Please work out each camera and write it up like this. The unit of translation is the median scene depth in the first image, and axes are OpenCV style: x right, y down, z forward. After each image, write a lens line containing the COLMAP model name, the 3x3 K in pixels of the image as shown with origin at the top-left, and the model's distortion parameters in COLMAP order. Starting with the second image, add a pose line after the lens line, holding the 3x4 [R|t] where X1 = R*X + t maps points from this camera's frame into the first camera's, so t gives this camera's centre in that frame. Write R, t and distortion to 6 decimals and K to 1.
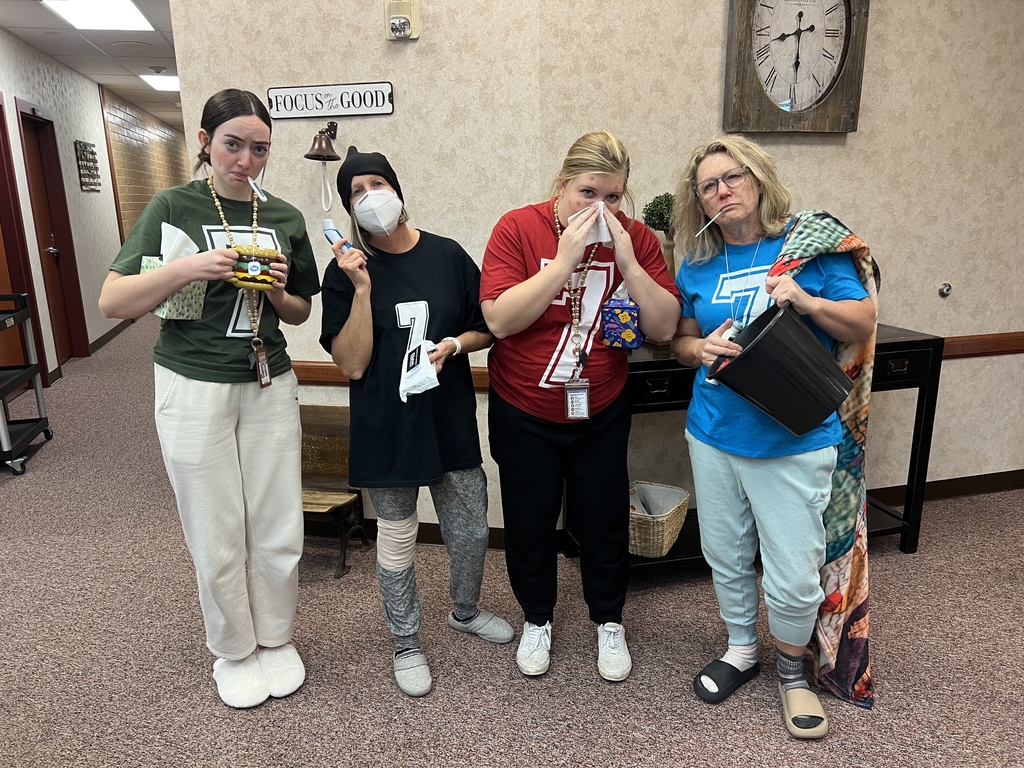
lens RADIAL K [[782.2, 0, 508.9], [0, 782.2, 385.9], [0, 0, 1]] dist [0.034893, -0.040170]
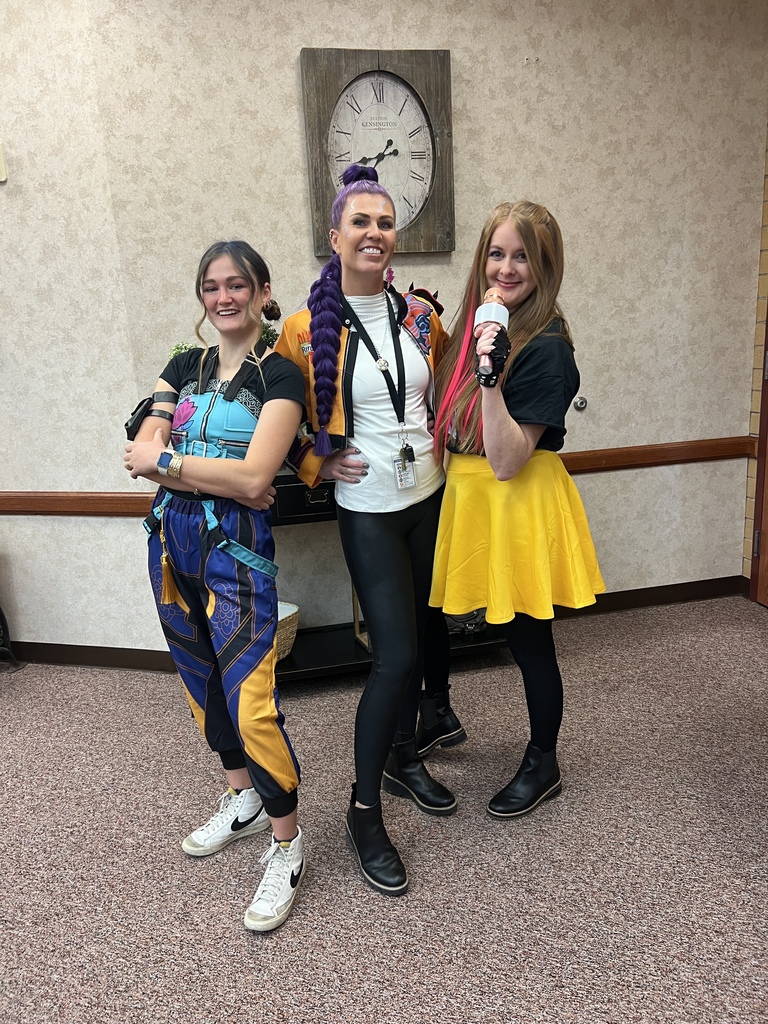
lens RADIAL K [[782.2, 0, 384.2], [0, 782.2, 509.9], [0, 0, 1]] dist [0.034893, -0.040170]
pose [[0.997431, -0.025536, -0.066928, 0.426856], [0.025159, 0.999663, -0.006464, 0.016122], [0.067071, 0.004763, 0.997737, -0.014087]]
